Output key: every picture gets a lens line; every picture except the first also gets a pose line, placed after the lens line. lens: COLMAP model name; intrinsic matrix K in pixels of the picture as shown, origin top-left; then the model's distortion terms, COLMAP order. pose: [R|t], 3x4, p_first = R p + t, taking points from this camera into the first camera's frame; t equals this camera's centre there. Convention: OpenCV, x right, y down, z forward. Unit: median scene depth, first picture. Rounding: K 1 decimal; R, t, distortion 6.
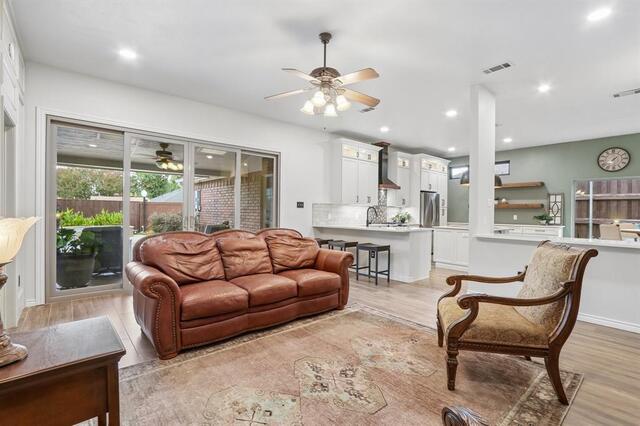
lens RADIAL K [[297.1, 0, 320.4], [0, 297.1, 213.2], [0, 0, 1]] dist [-0.017322, 0.003055]
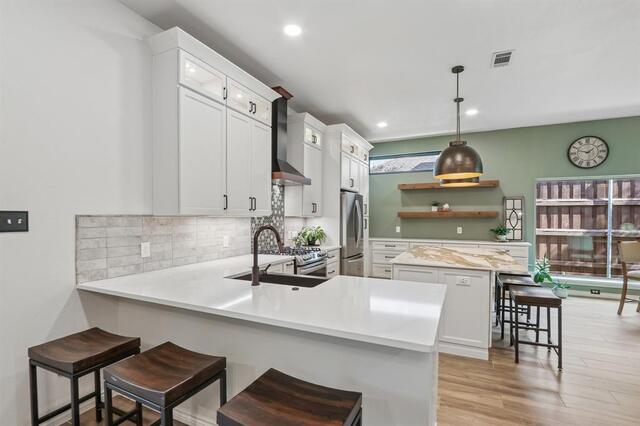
lens RADIAL K [[297.1, 0, 318.9], [0, 297.1, 216.4], [0, 0, 1]] dist [-0.017322, 0.003055]
pose [[0.918440, -0.009345, 0.395449, 0.074399], [0.009892, 0.999951, 0.000654, -0.025154], [-0.395436, 0.003311, 0.918487, 0.521227]]
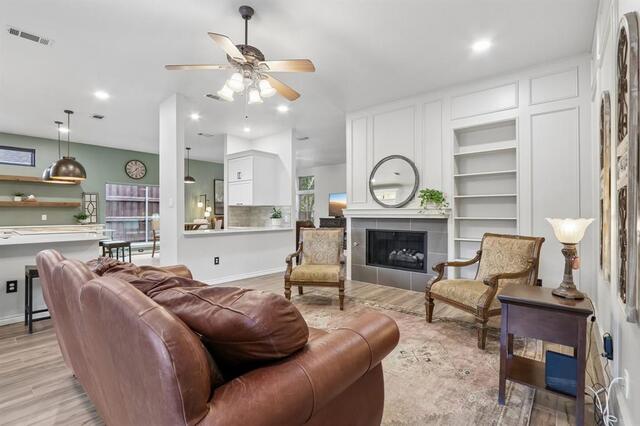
lens RADIAL K [[297.1, 0, 323.0], [0, 297.1, 217.3], [0, 0, 1]] dist [-0.017322, 0.003055]
pose [[-0.156831, -0.023210, 0.987353, -0.341389], [0.003119, 0.999707, 0.023996, -0.004918], [-0.987620, 0.006843, -0.156713, 0.358165]]
